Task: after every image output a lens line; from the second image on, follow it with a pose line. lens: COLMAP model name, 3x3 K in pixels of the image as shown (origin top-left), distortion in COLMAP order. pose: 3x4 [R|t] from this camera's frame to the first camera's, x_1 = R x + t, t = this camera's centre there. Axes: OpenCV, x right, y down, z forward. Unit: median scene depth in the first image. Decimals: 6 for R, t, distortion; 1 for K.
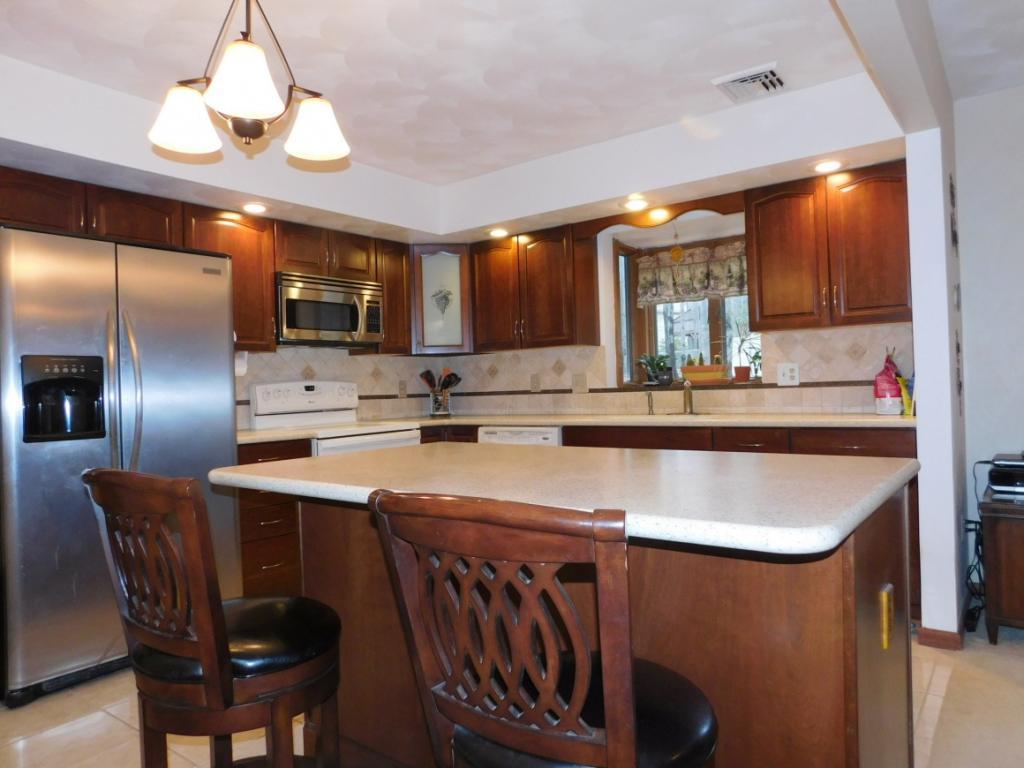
lens RADIAL K [[685.7, 0, 512.3], [0, 685.7, 383.3], [0, 0, 1]] dist [-0.030358, 0.036011]
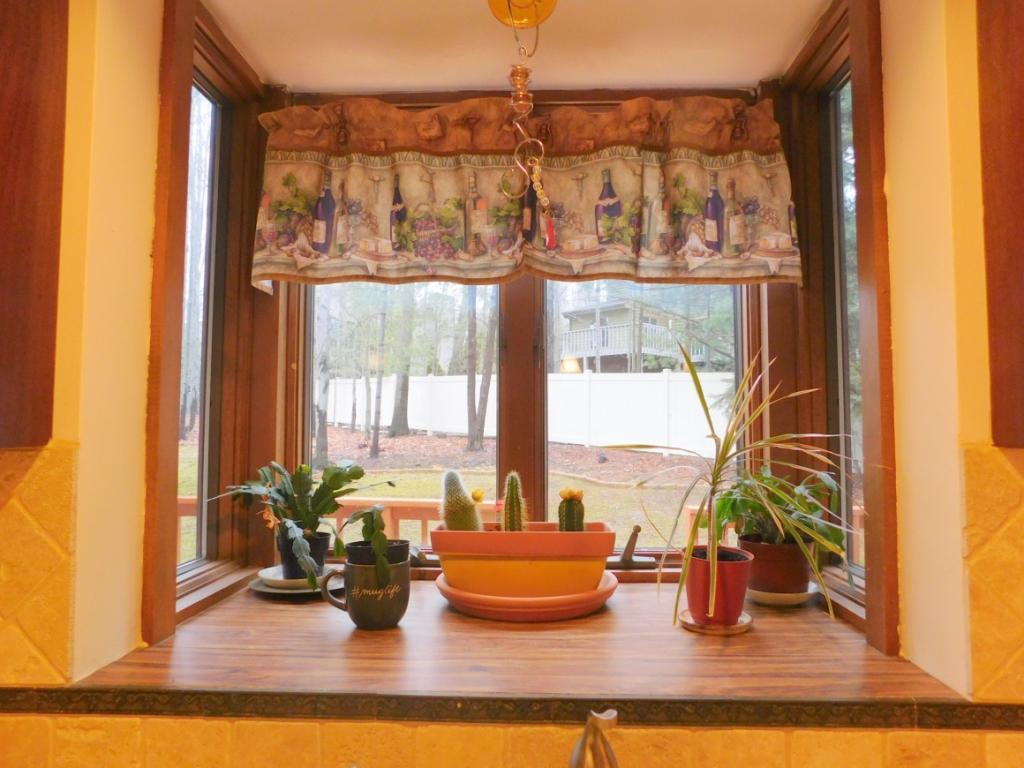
lens RADIAL K [[685.7, 0, 509.5], [0, 685.7, 379.4], [0, 0, 1]] dist [-0.030358, 0.036011]
pose [[0.814316, 0.076805, 0.575318, 0.121585], [-0.030243, 0.995474, -0.090089, -0.056526], [-0.579634, 0.055962, 0.812953, 0.771918]]
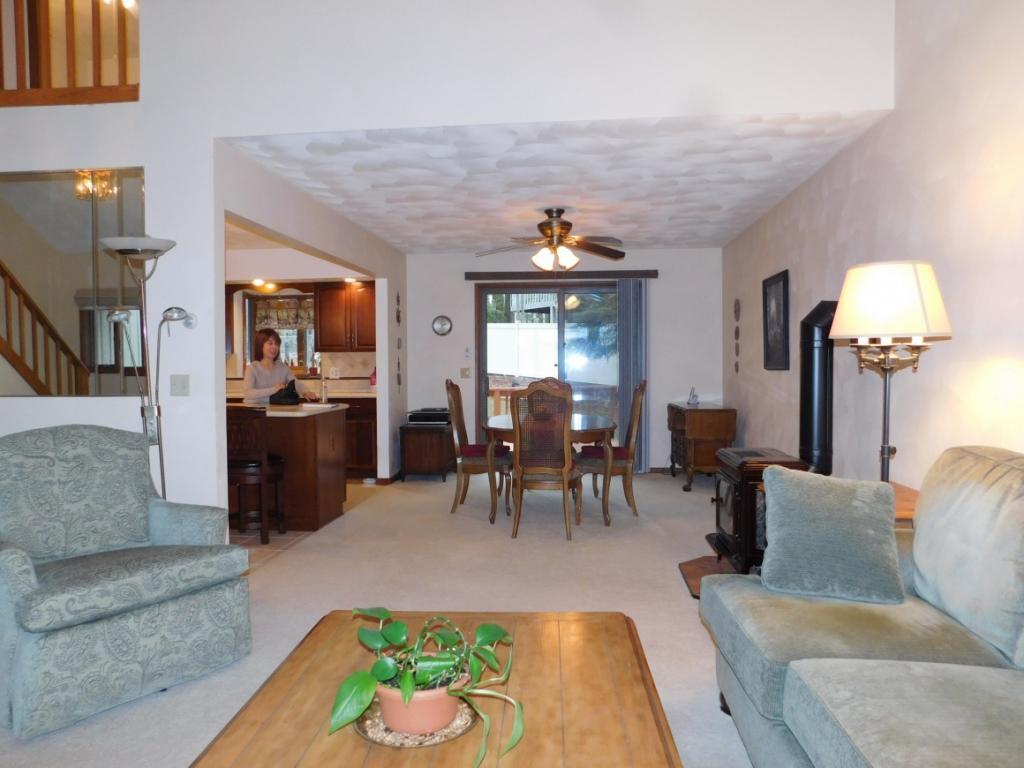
lens RADIAL K [[685.7, 0, 517.2], [0, 685.7, 384.5], [0, 0, 1]] dist [-0.030358, 0.036011]
pose [[0.845297, 0.014380, 0.534103, -0.183944], [-0.028009, 0.999456, 0.017418, -0.024890], [-0.533562, -0.029683, 0.845240, -0.838697]]
